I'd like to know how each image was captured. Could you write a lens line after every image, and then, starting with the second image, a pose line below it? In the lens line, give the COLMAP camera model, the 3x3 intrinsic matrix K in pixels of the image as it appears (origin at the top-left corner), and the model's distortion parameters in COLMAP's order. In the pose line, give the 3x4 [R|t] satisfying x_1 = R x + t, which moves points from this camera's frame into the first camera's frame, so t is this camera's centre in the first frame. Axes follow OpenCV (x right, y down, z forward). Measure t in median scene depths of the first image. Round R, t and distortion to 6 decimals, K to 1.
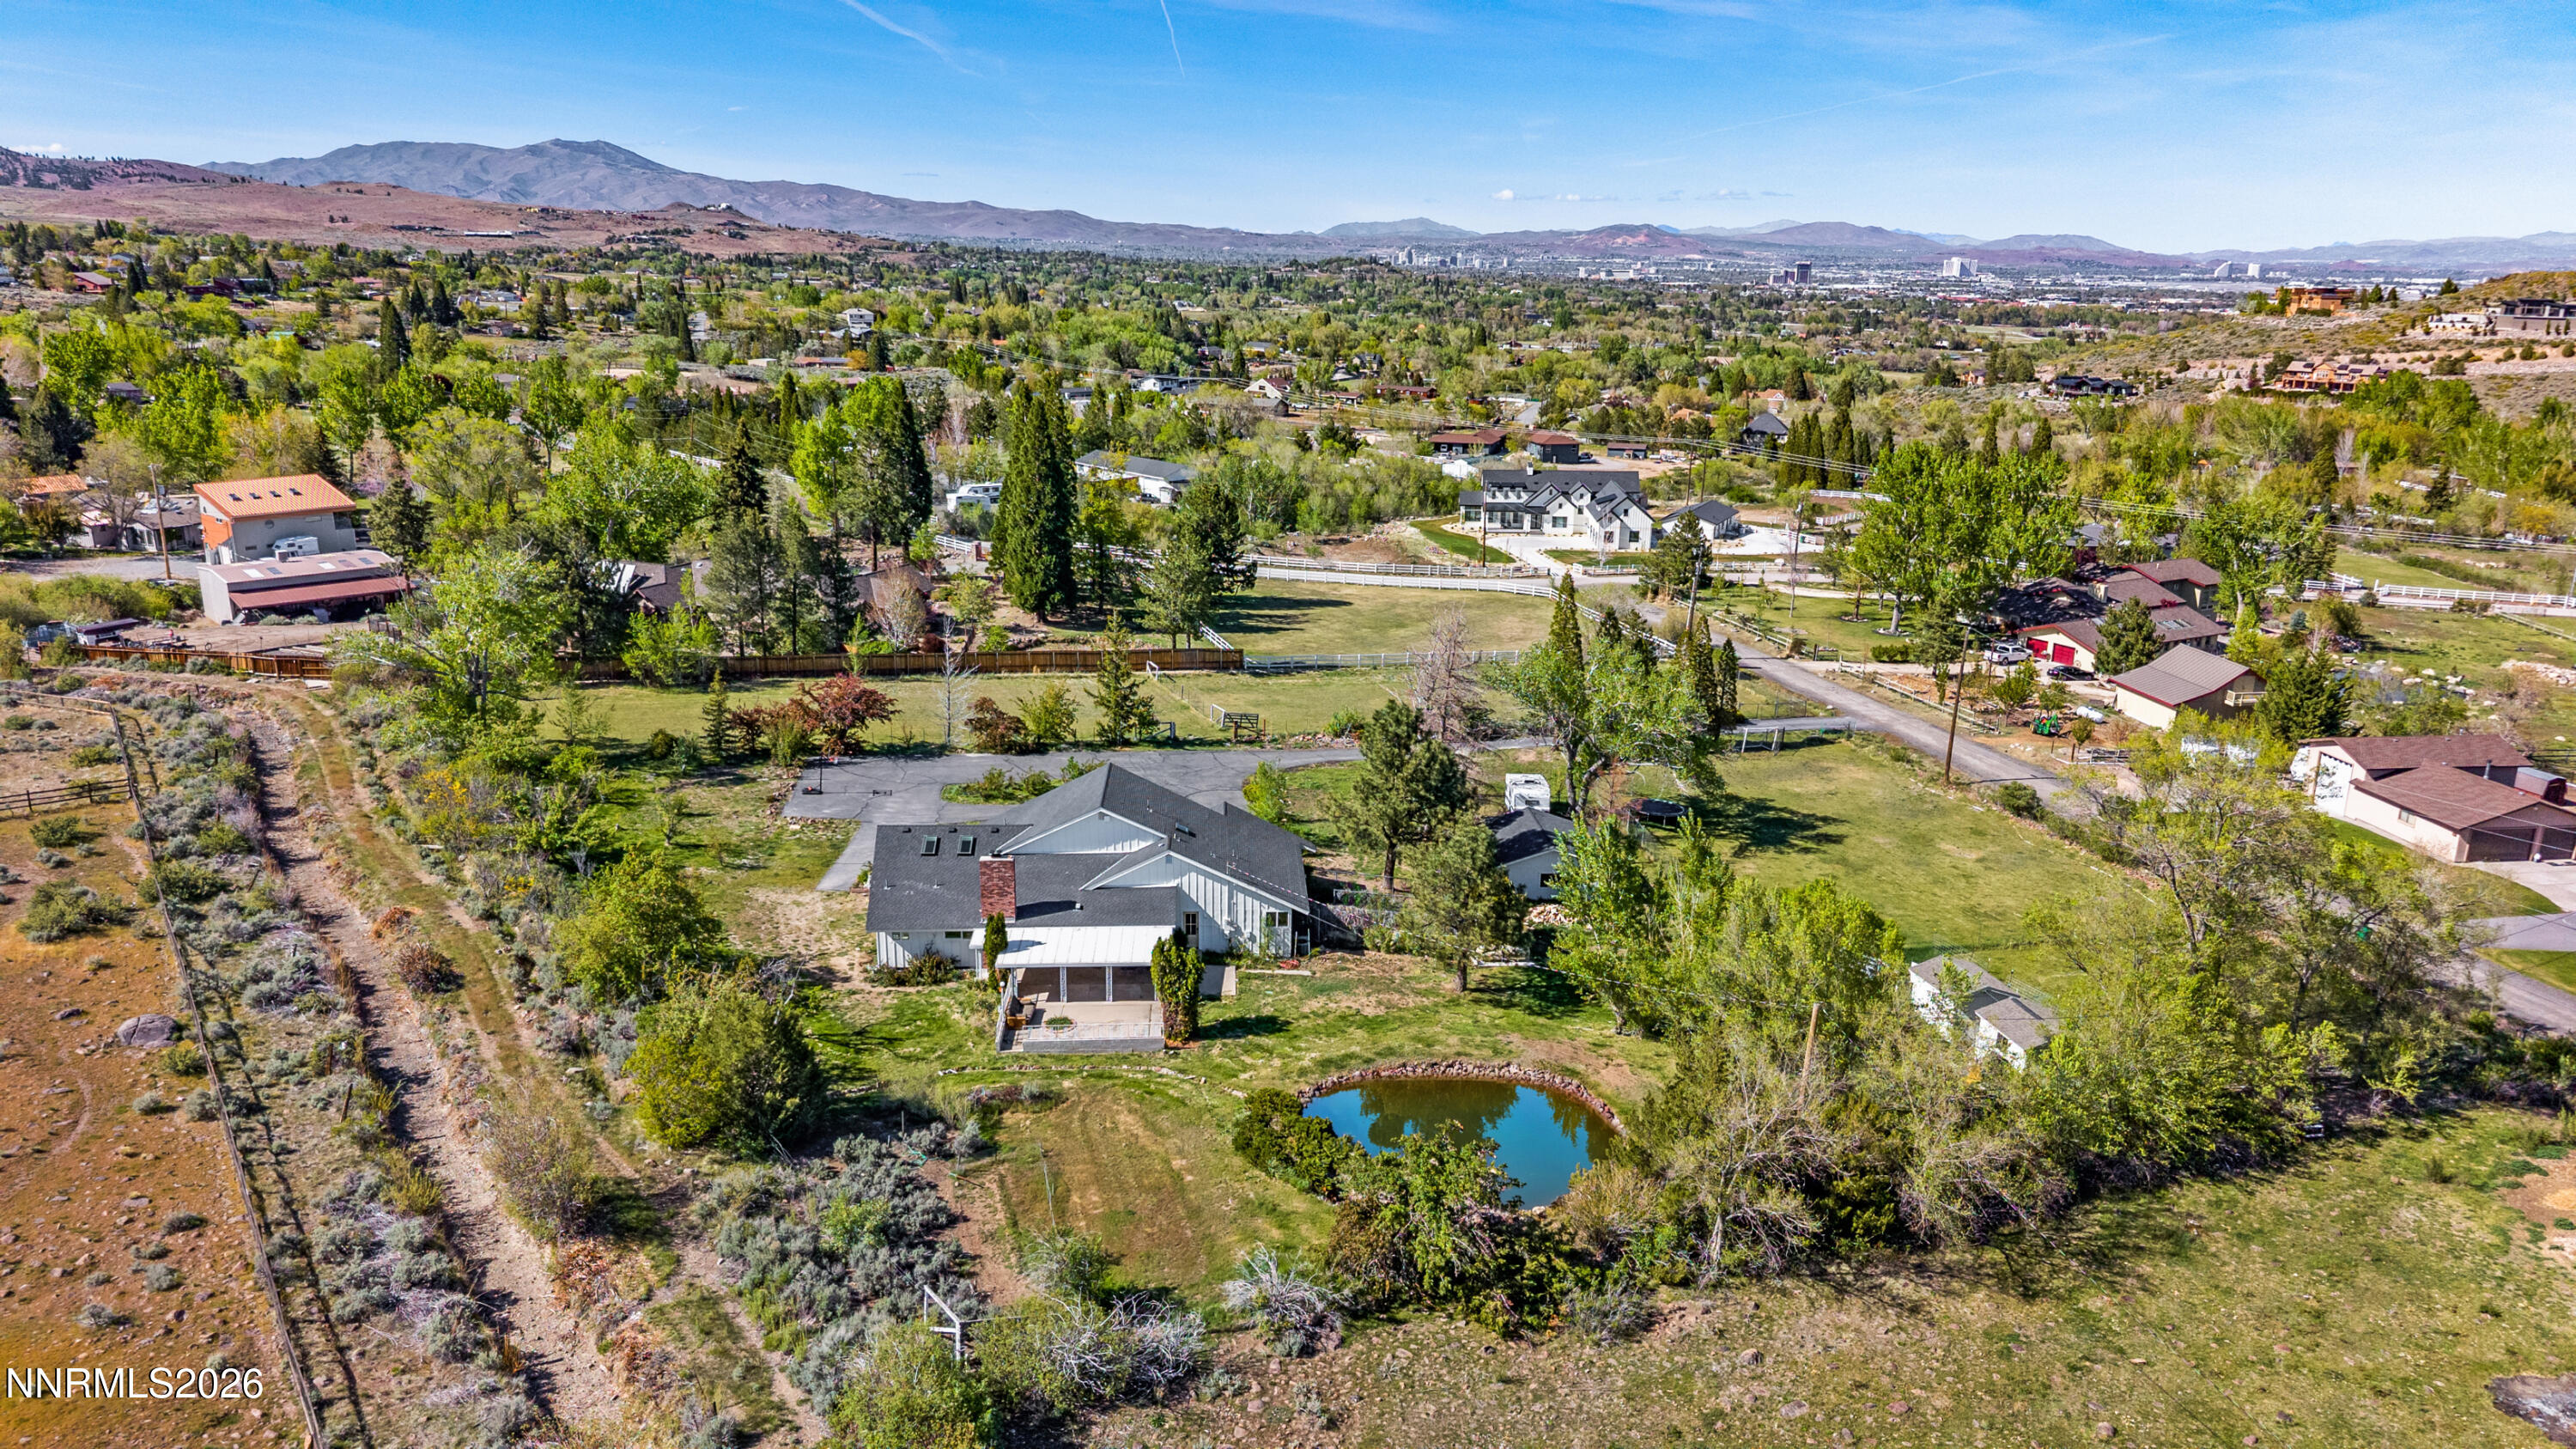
lens RADIAL K [[1727.0, 0, 1287.0], [0, 1727.0, 718.8], [0, 0, 1]] dist [0.044785, -0.053672]
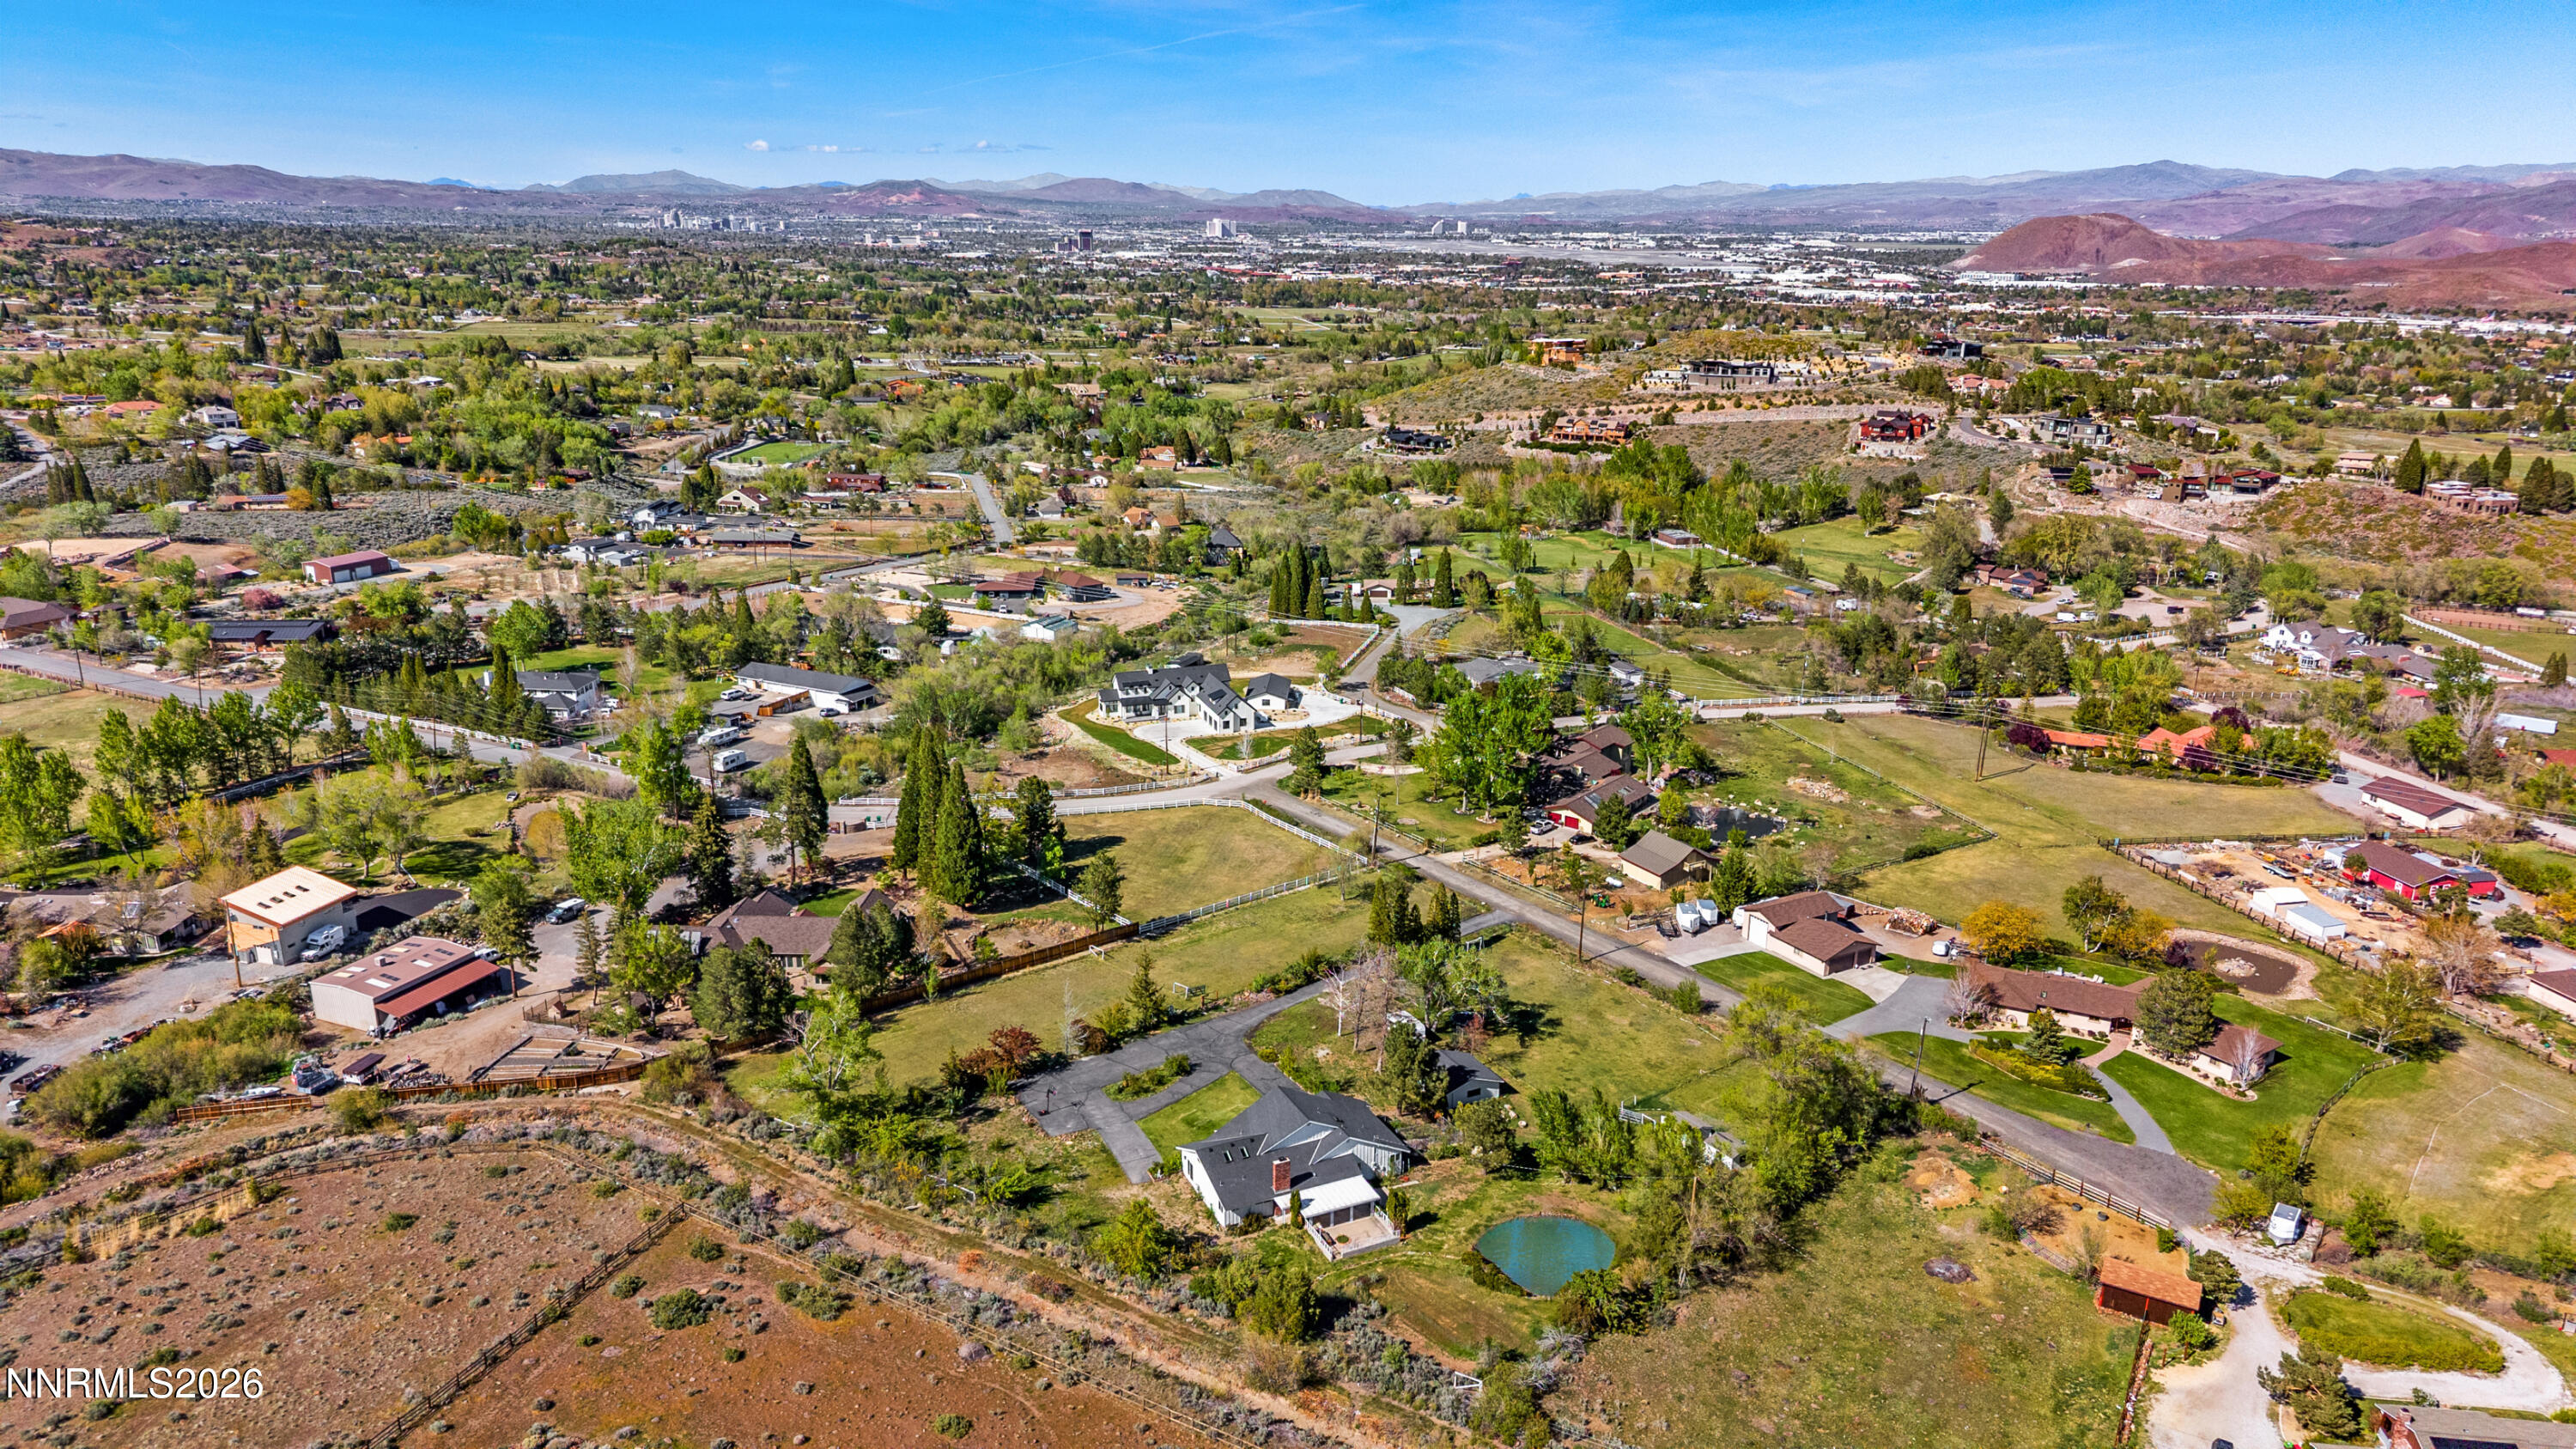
lens RADIAL K [[1727.0, 0, 1287.0], [0, 1727.0, 718.8], [0, 0, 1]] dist [0.044785, -0.053672]
pose [[0.921250, -0.116950, 0.370974, -0.111742], [0.107304, 0.993133, 0.046618, -0.068832], [-0.373879, -0.003140, 0.927472, -0.114340]]
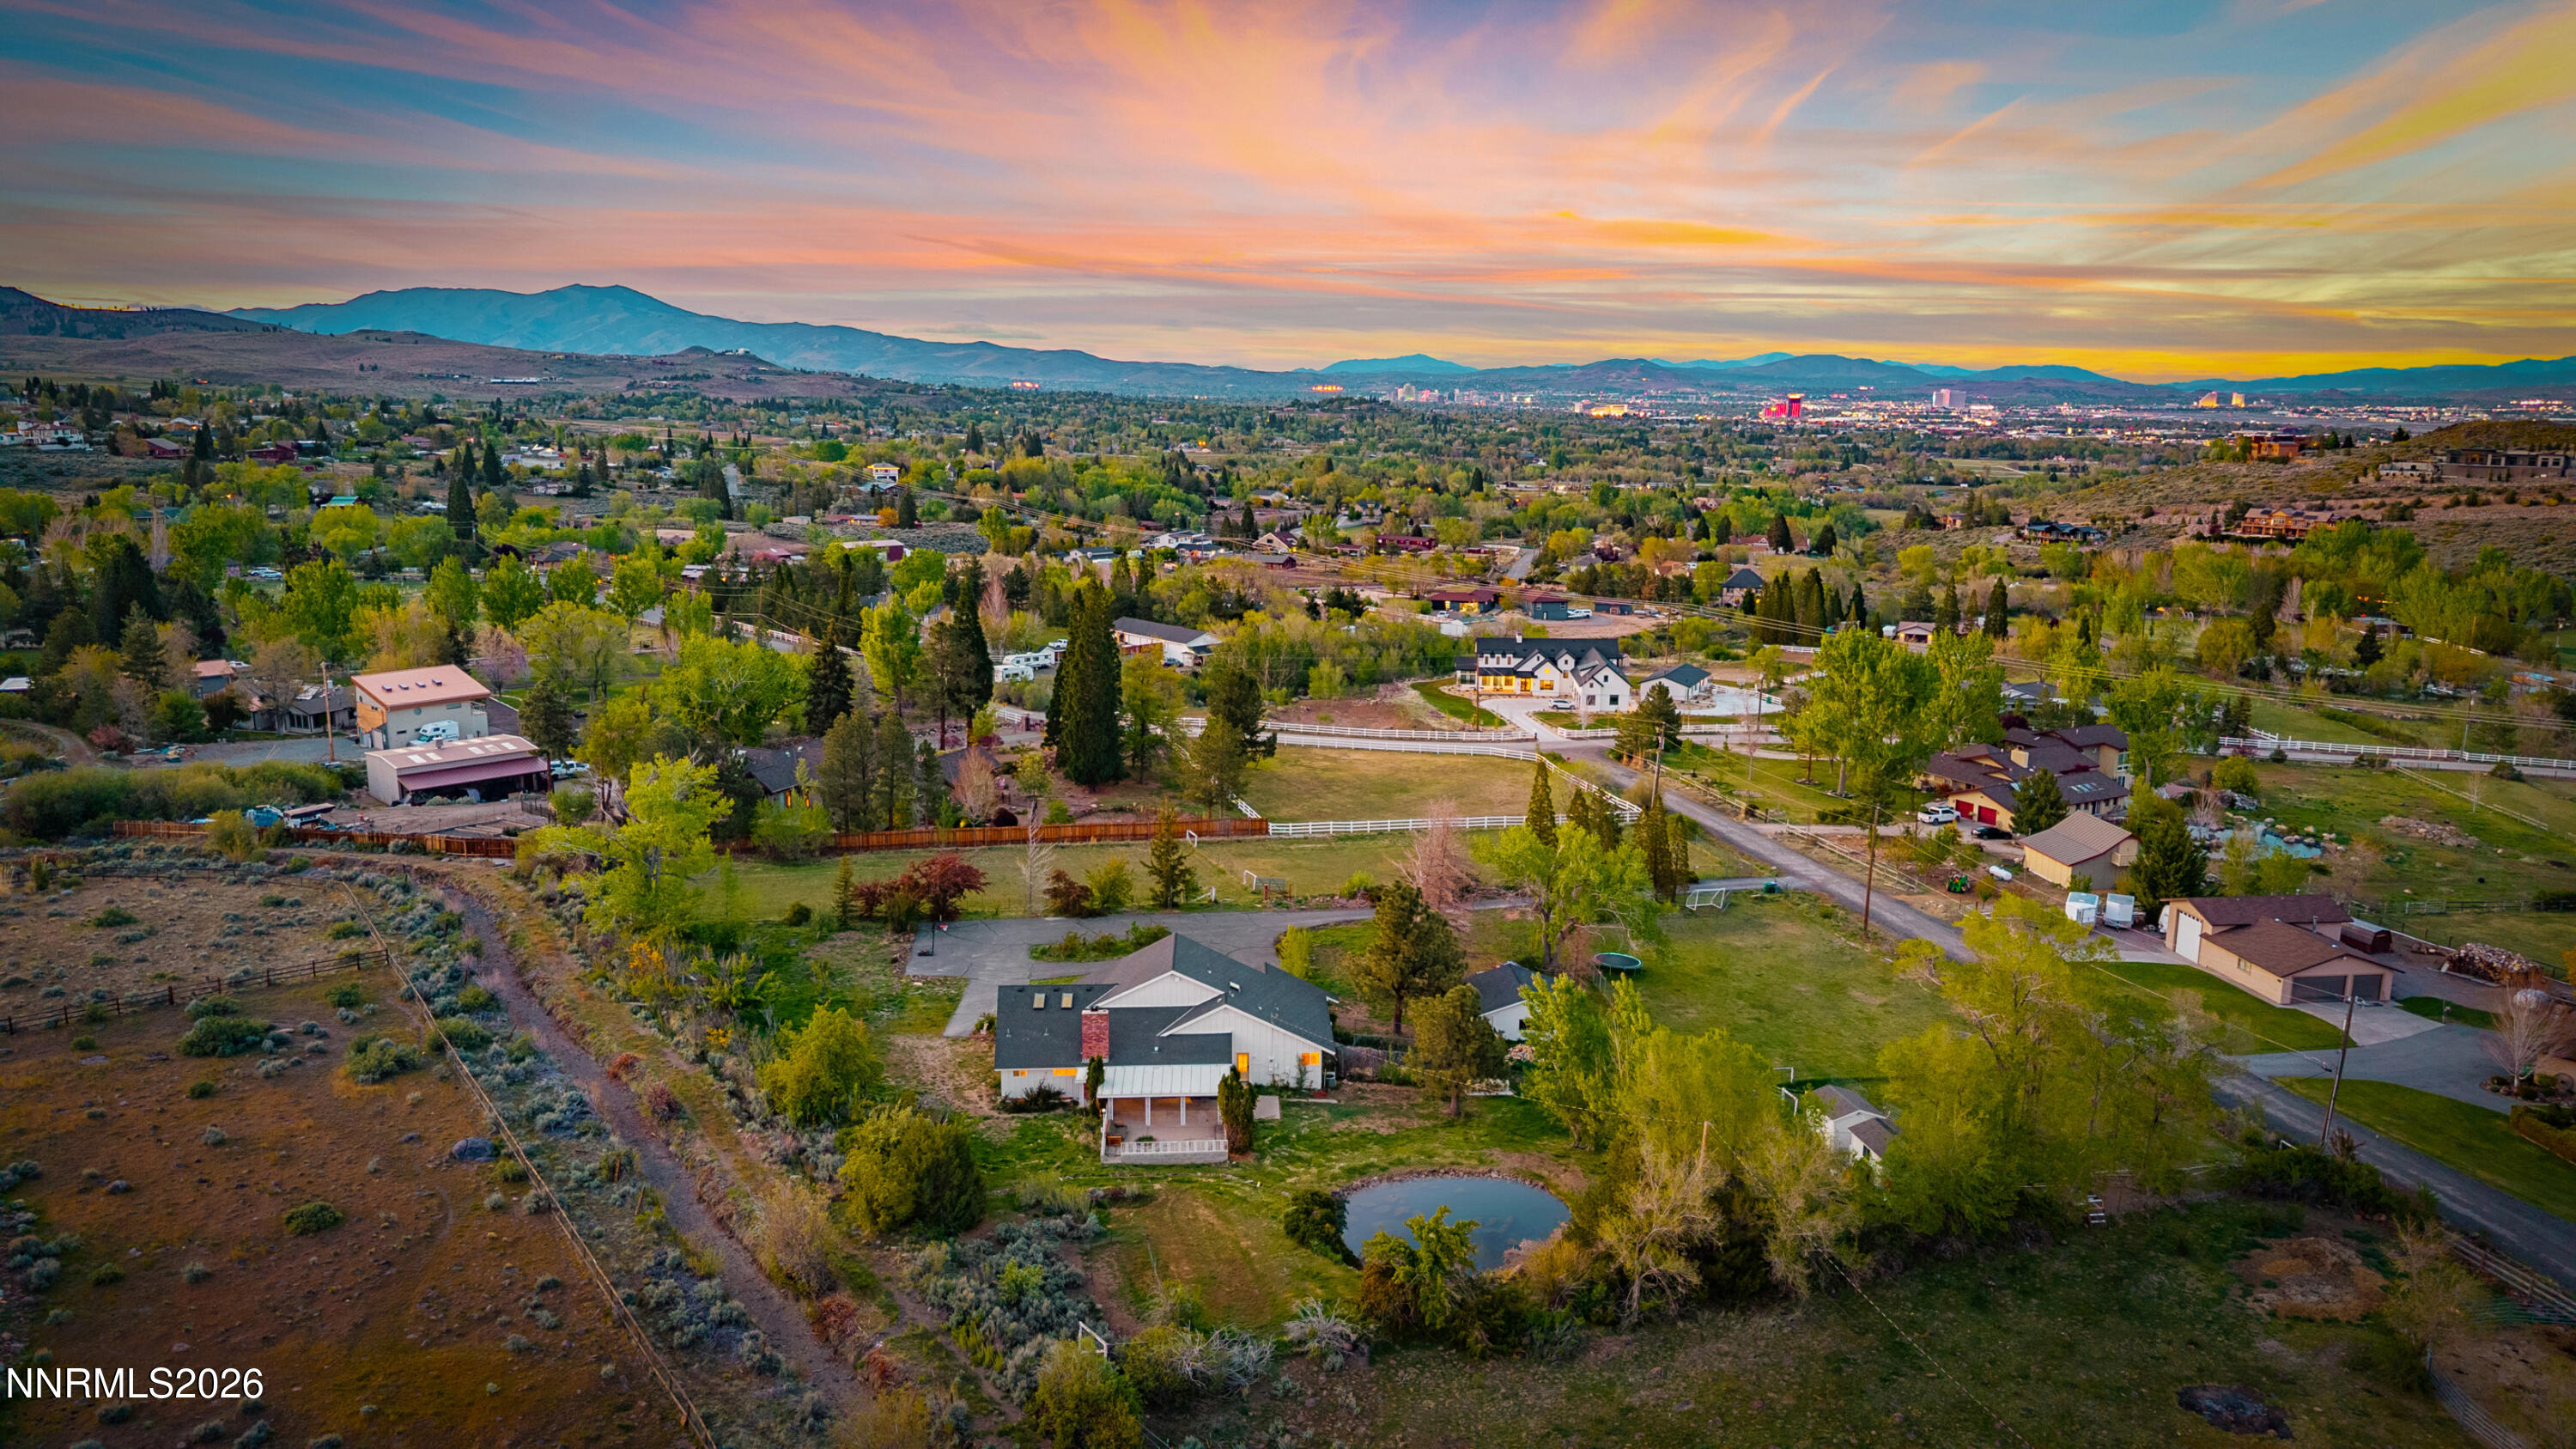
lens RADIAL K [[1718.3, 0, 1281.4], [0, 1718.3, 722.1], [0, 0, 1]] dist [0.071927, -0.110173]
pose [[0.999963, -0.006707, -0.005327, -0.002587], [0.006309, 0.997416, -0.071559, -0.005666], [0.005793, 0.071523, 0.997422, -0.040081]]
